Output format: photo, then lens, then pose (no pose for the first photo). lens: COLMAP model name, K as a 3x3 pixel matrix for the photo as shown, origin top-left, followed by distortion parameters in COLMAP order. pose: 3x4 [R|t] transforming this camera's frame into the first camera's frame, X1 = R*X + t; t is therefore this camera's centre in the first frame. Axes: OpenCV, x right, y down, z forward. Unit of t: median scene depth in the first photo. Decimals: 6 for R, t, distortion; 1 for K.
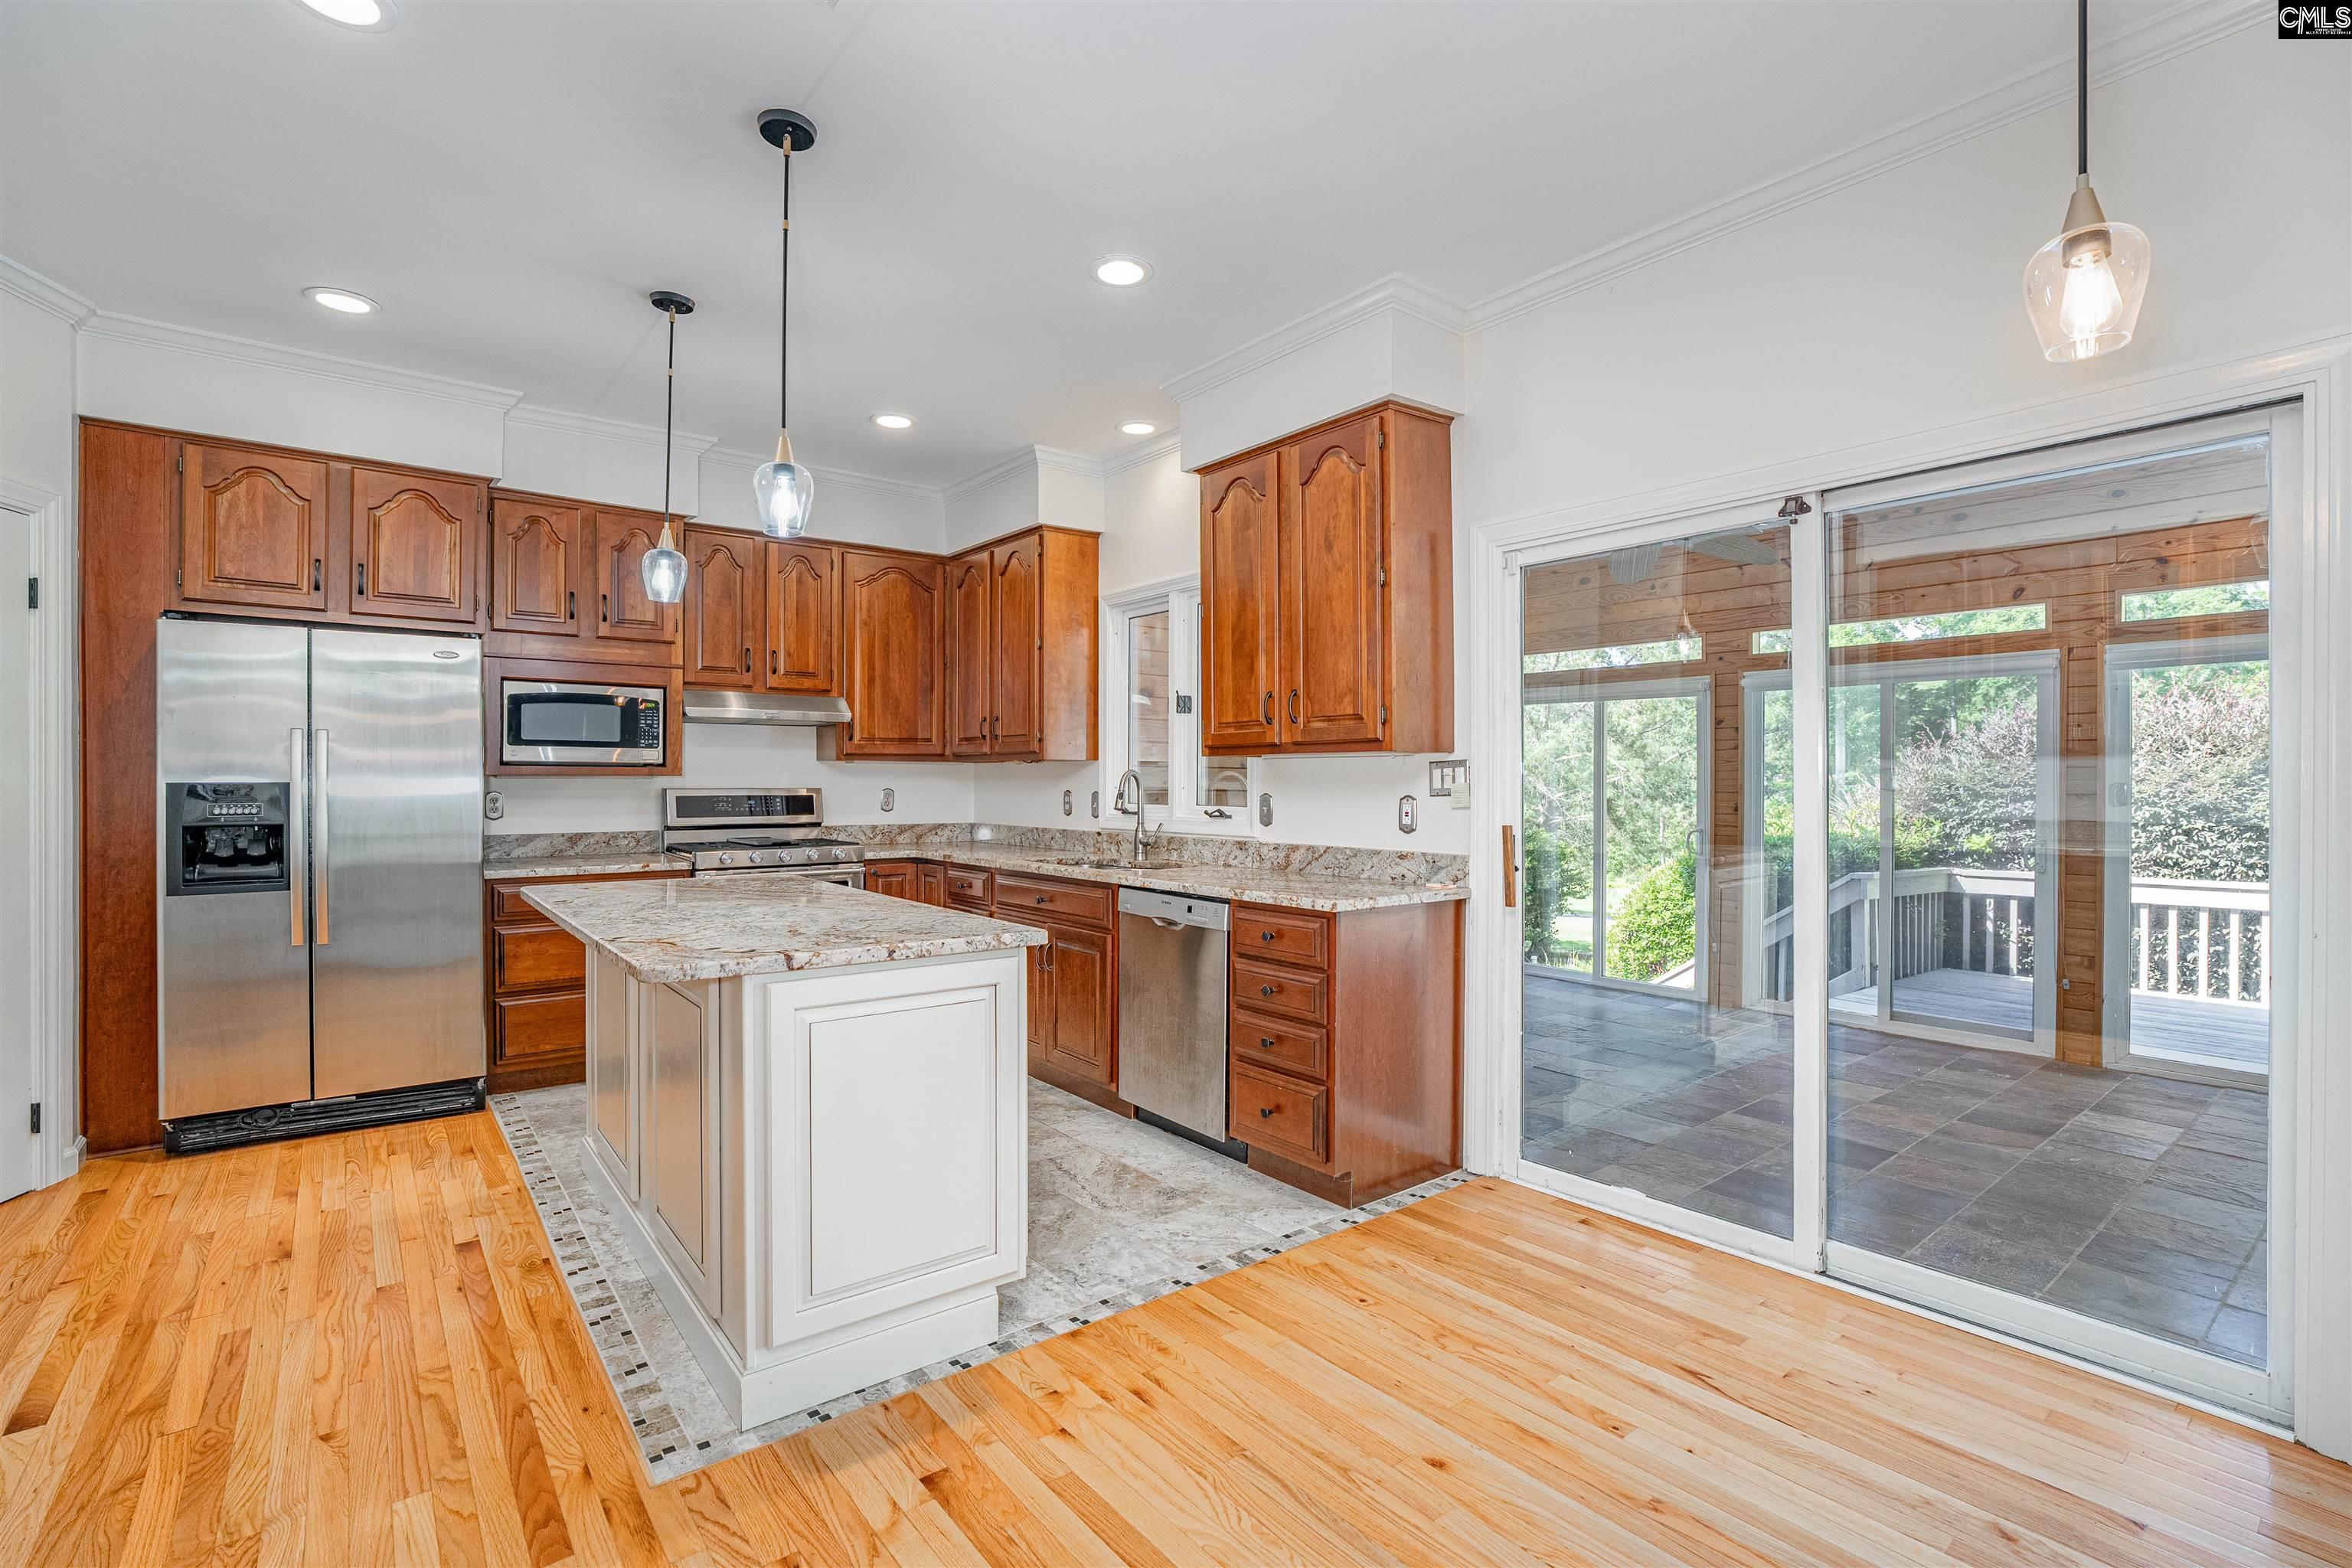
lens RADIAL K [[1078.0, 0, 1163.7], [0, 1078.0, 786.6], [0, 0, 1]] dist [-0.022830, 0.000891]
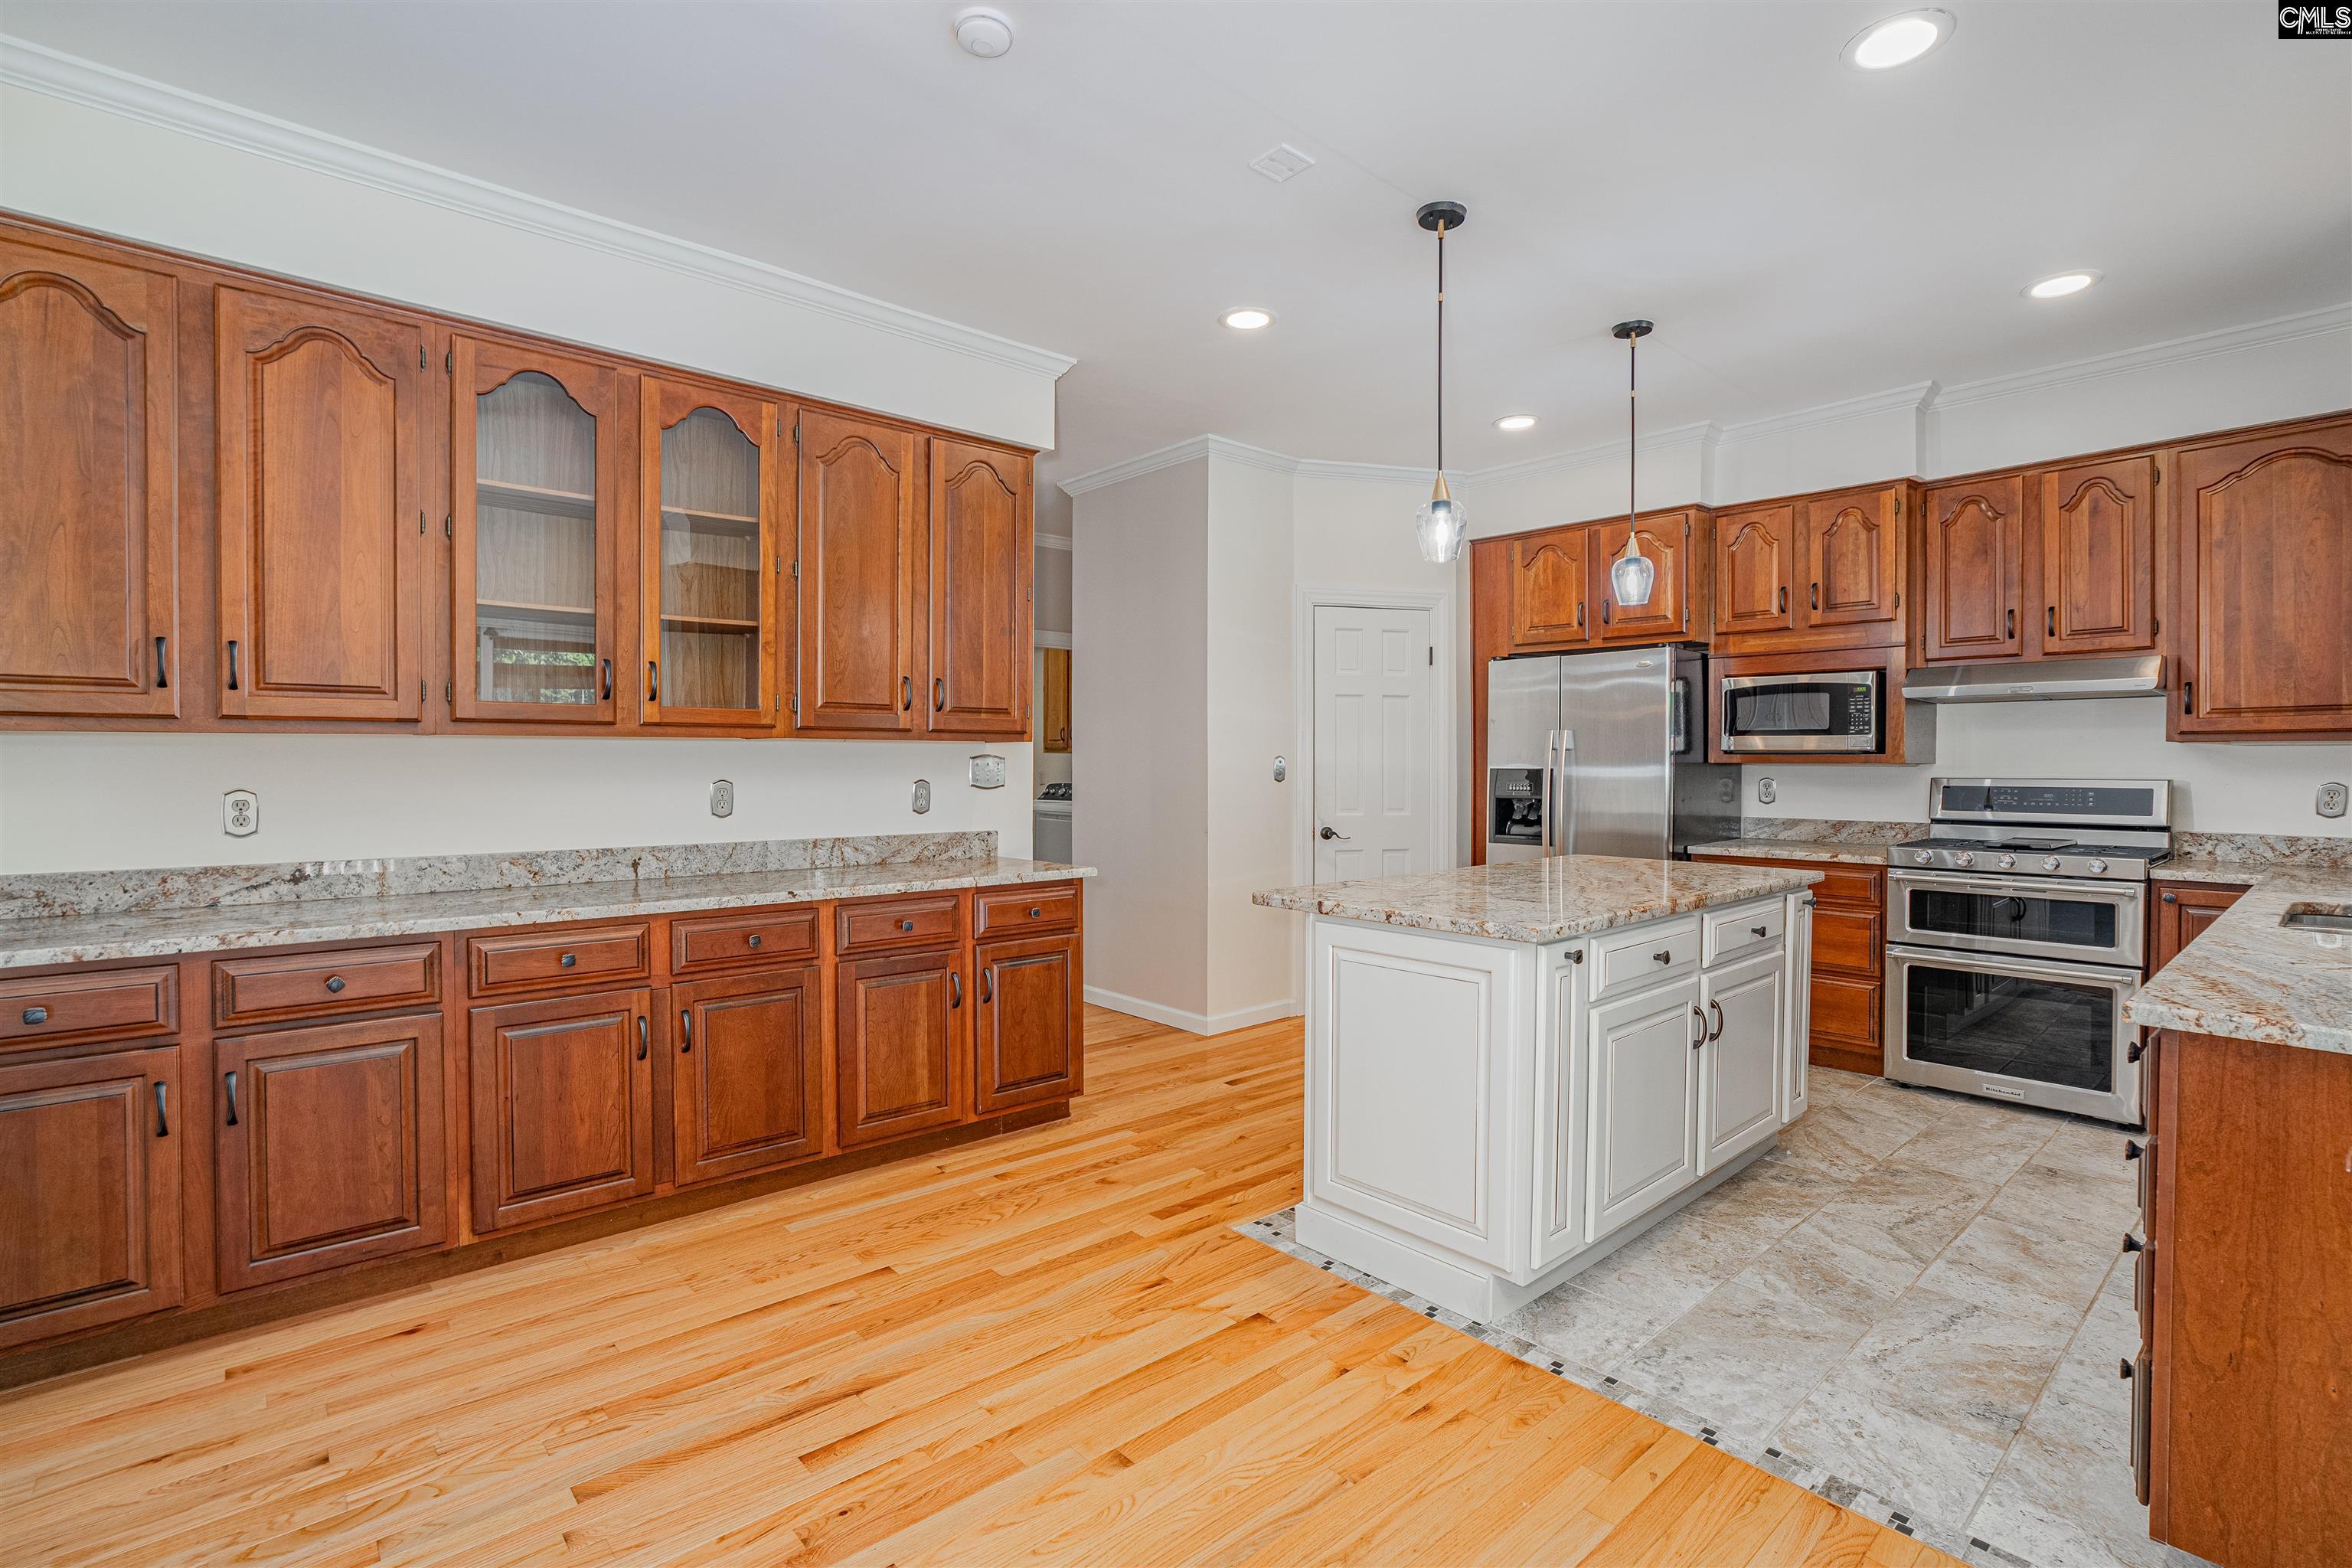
lens RADIAL K [[1052.0, 0, 1171.3], [0, 1052.0, 788.3], [0, 0, 1]] dist [-0.022558, 0.000666]
pose [[0.065133, 0.022569, -0.997621, 0.519775], [-0.008007, 0.999724, 0.022094, -0.004539], [0.997844, 0.006549, 0.065296, 0.418081]]
